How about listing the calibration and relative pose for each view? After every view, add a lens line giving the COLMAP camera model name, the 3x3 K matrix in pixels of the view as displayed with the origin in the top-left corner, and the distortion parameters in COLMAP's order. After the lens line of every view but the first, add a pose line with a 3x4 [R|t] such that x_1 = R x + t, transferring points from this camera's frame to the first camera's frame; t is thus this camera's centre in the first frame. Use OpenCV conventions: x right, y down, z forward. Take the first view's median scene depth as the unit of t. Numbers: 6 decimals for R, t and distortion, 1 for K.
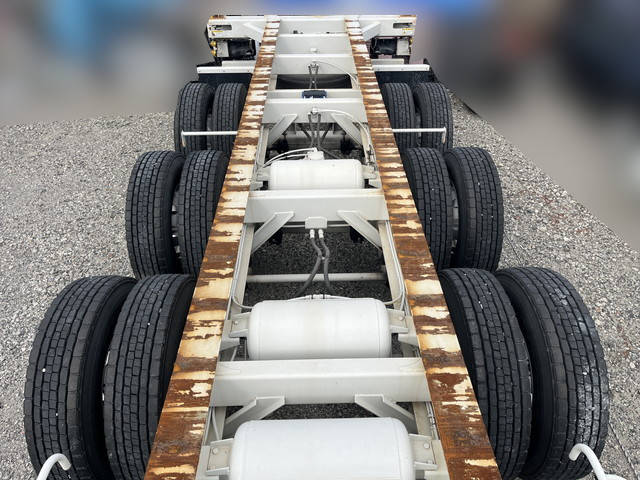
lens RADIAL K [[487.5, 0, 320.5], [0, 487.5, 226.0], [0, 0, 1]] dist [0.043630, -0.047261]
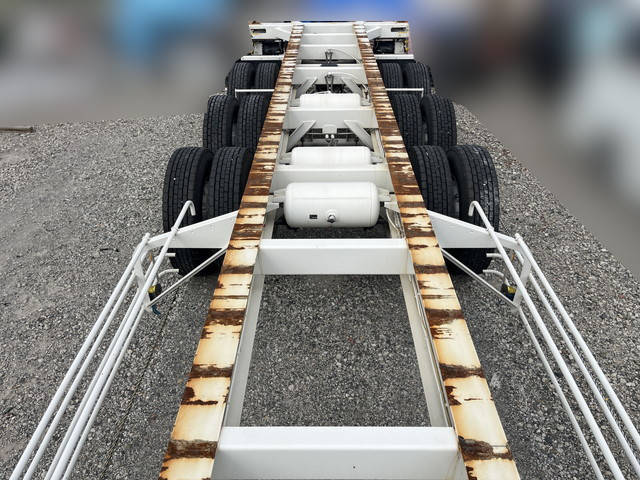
lens RADIAL K [[487.5, 0, 320.5], [0, 487.5, 226.0], [0, 0, 1]] dist [0.043630, -0.047261]
pose [[0.999580, 0.011129, -0.026765, 0.005544], [-0.013044, 0.997285, -0.072480, 0.339349], [0.025885, 0.072799, 0.997011, -0.422242]]
